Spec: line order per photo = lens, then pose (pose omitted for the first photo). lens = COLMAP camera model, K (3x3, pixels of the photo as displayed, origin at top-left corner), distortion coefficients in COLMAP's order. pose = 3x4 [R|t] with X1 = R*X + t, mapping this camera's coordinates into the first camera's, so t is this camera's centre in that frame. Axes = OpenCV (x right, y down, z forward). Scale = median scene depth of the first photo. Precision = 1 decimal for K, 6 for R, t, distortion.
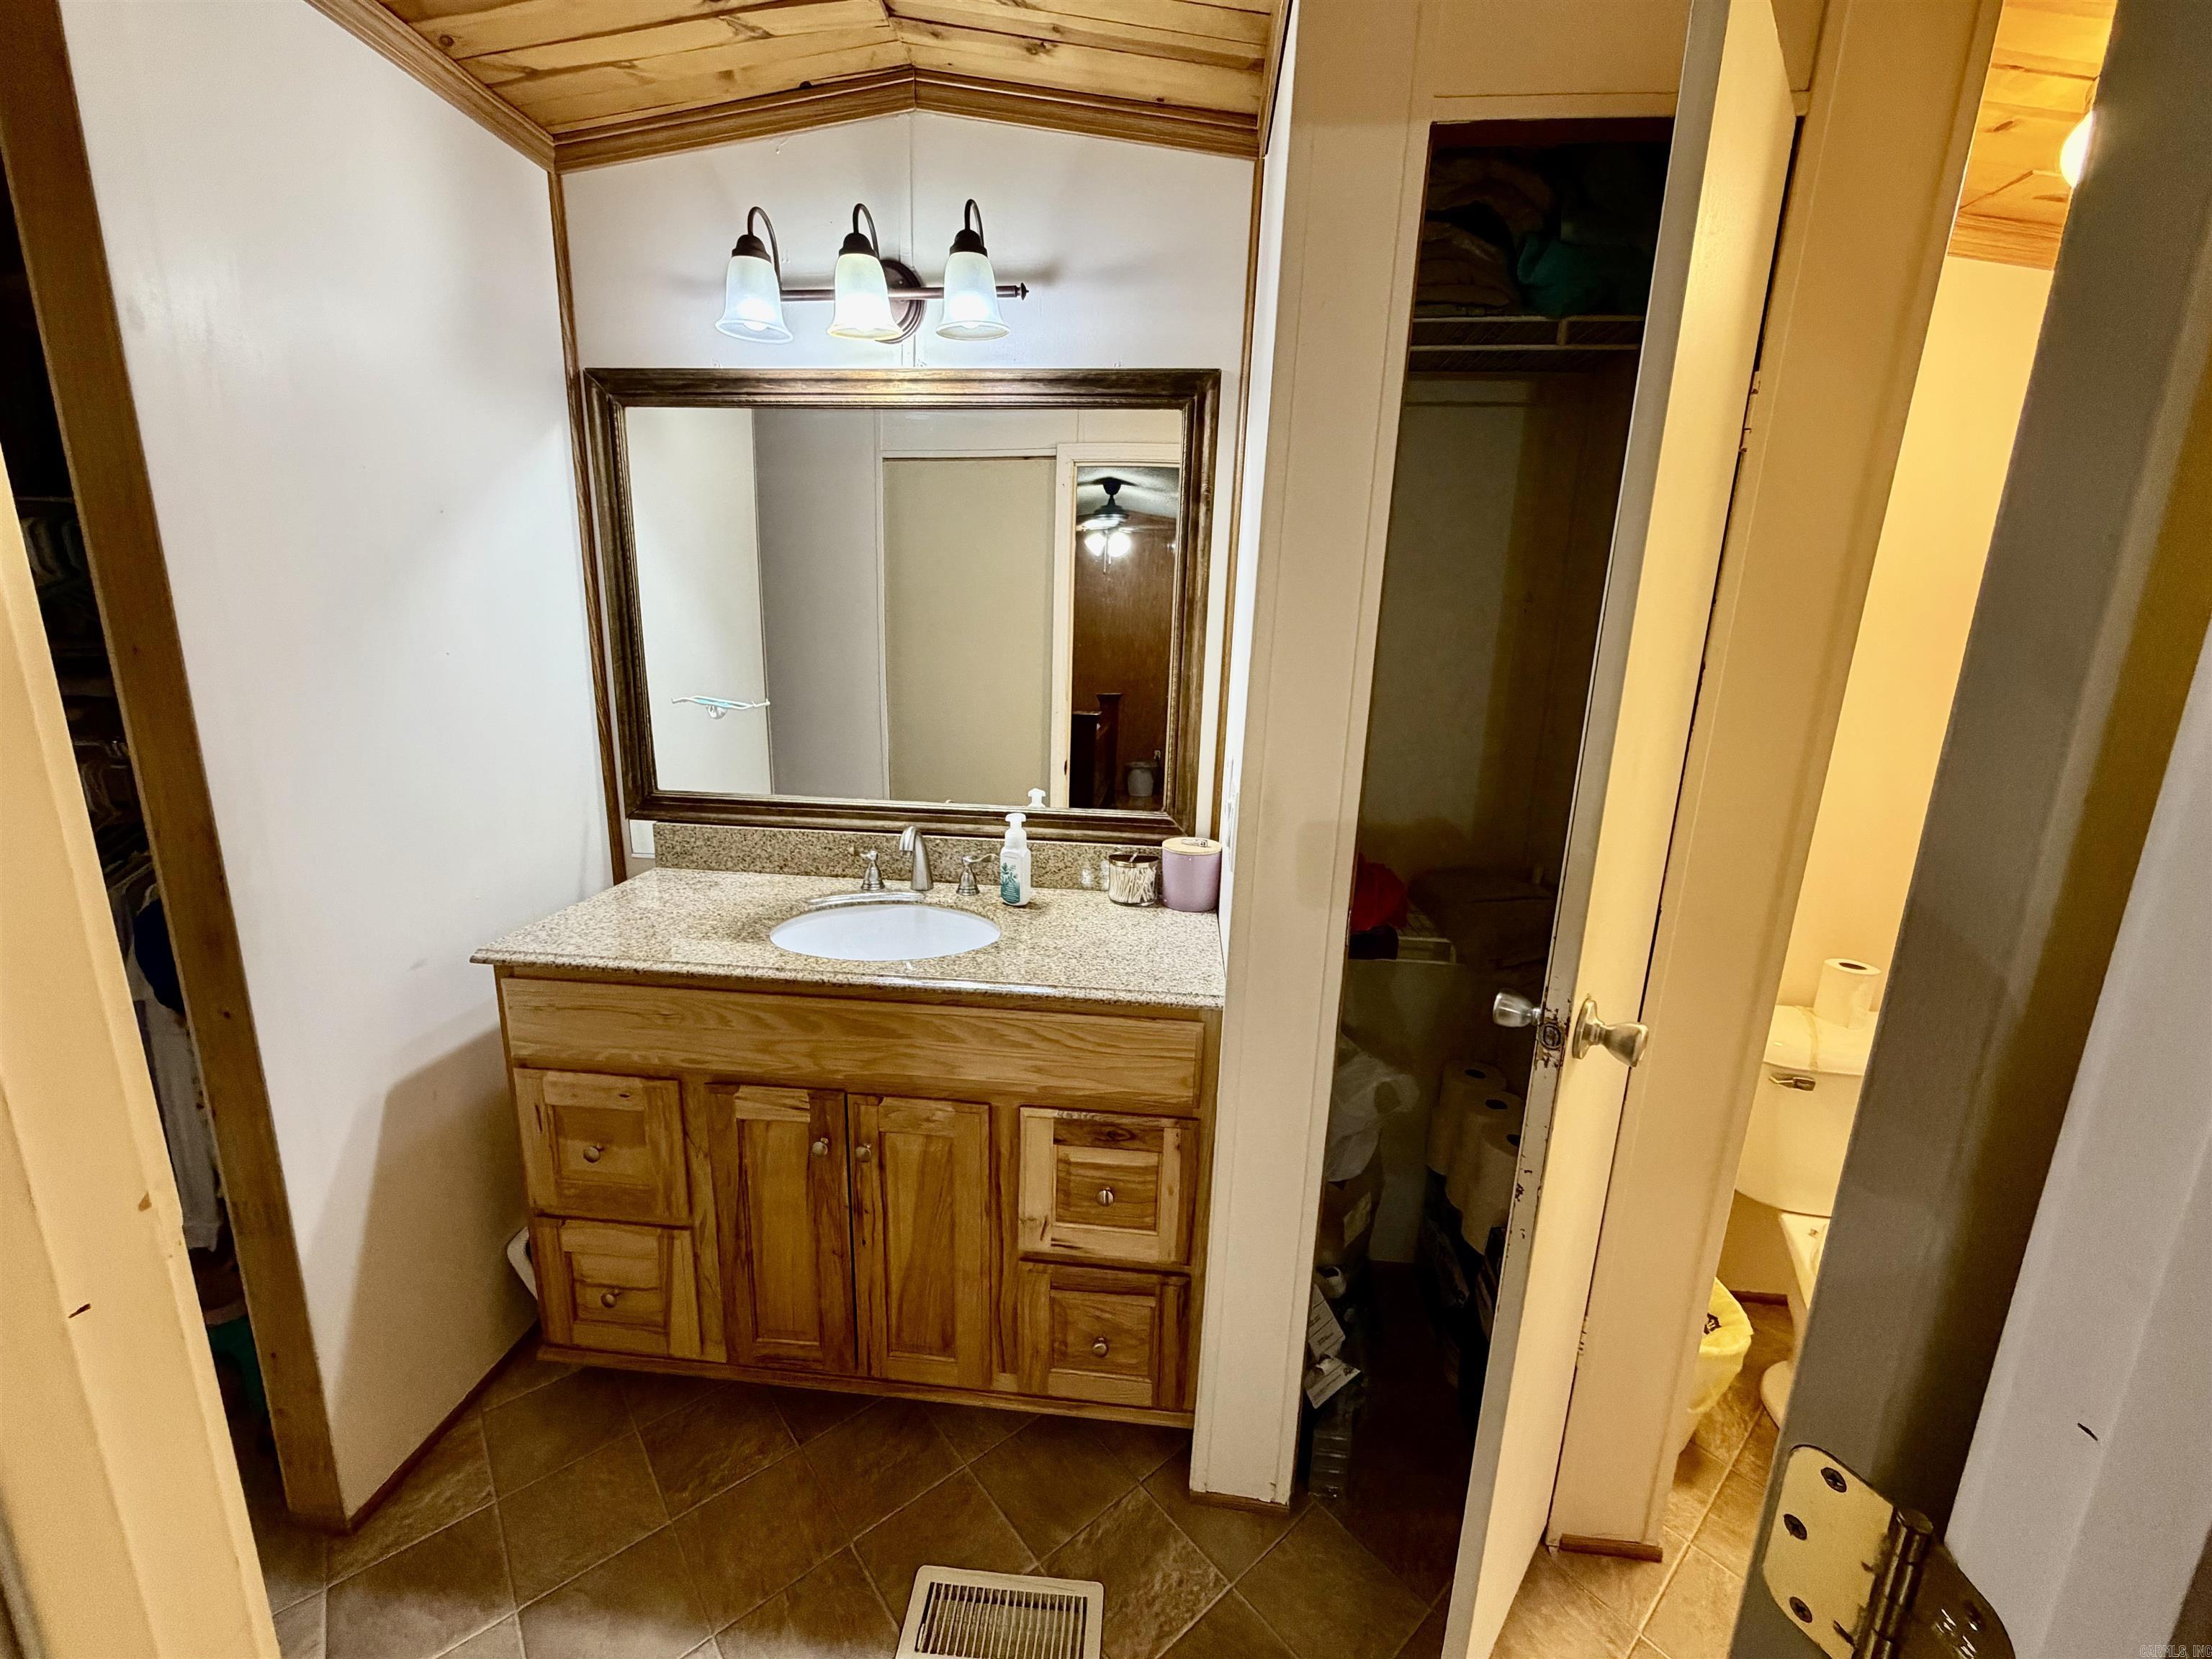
lens RADIAL K [[884.1, 0, 1095.6], [0, 884.1, 827.6], [0, 0, 1]] dist [0.002105, -0.000655]
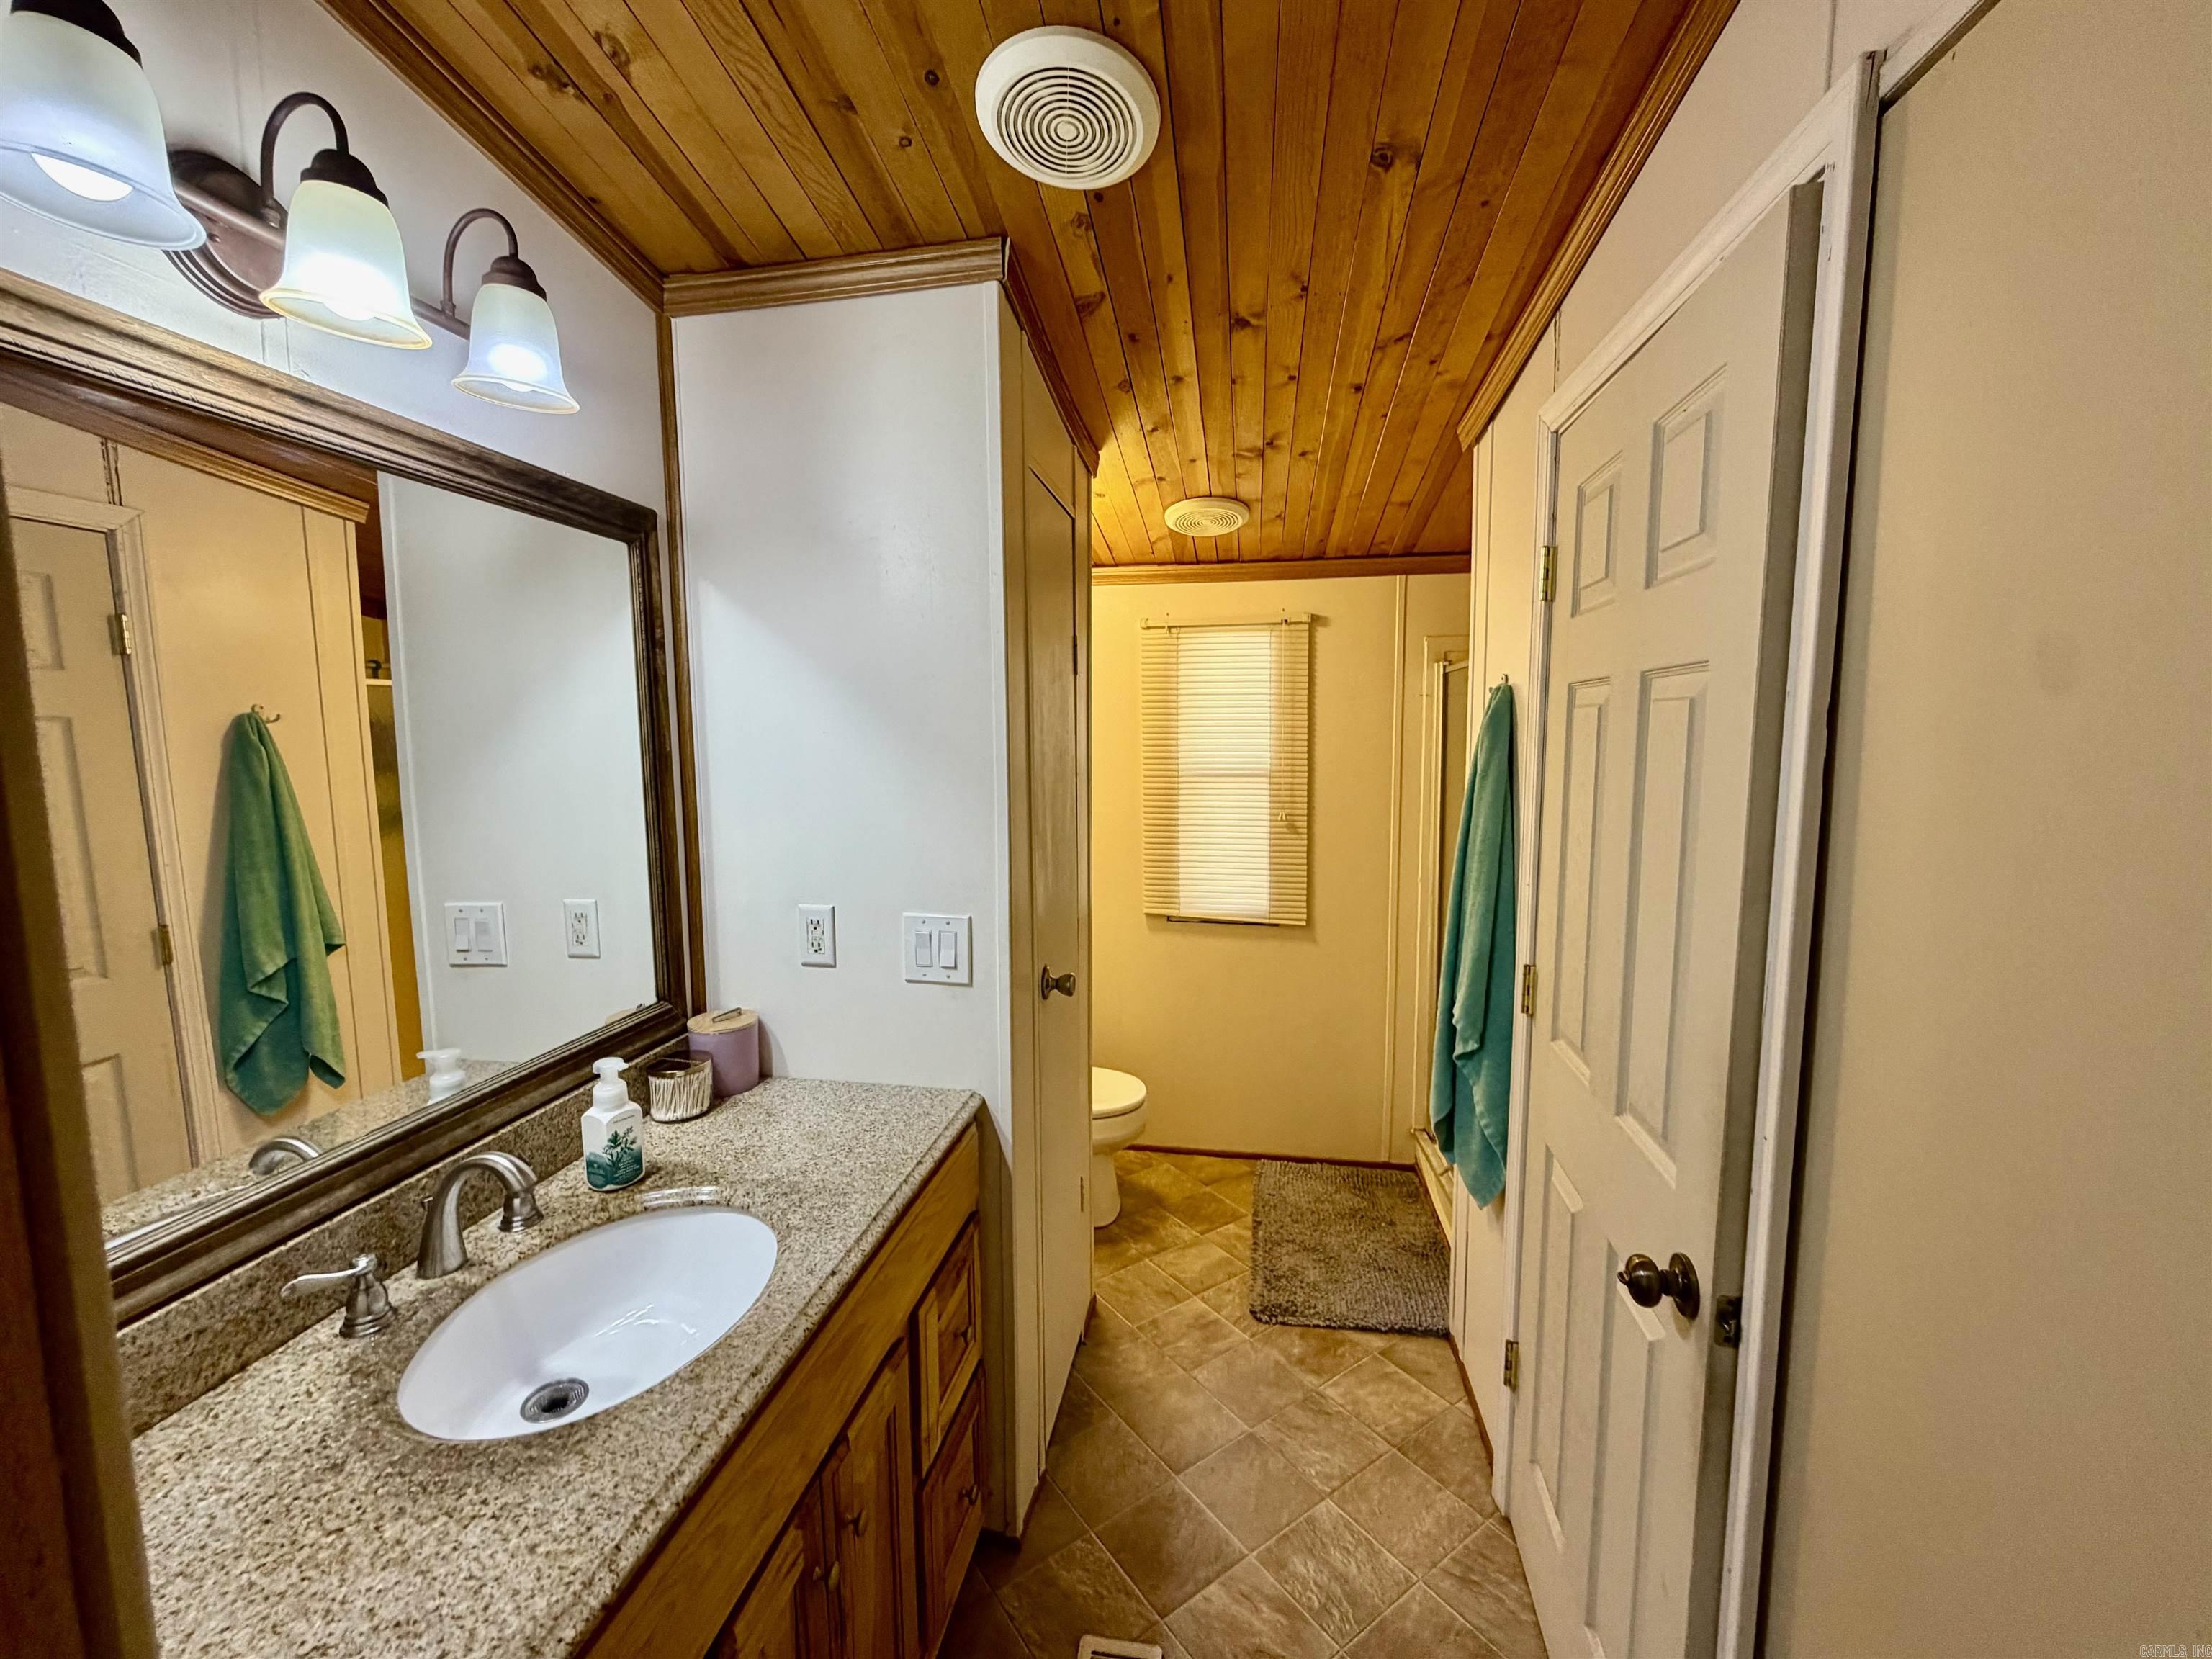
lens RADIAL K [[884.1, 0, 1107.0], [0, 884.1, 831.2], [0, 0, 1]] dist [0.002105, -0.000655]
pose [[0.073864, -0.133346, 0.988313, -0.778567], [0.230209, 0.966535, 0.113202, -0.191814], [-0.970334, 0.219157, 0.102089, 0.522280]]
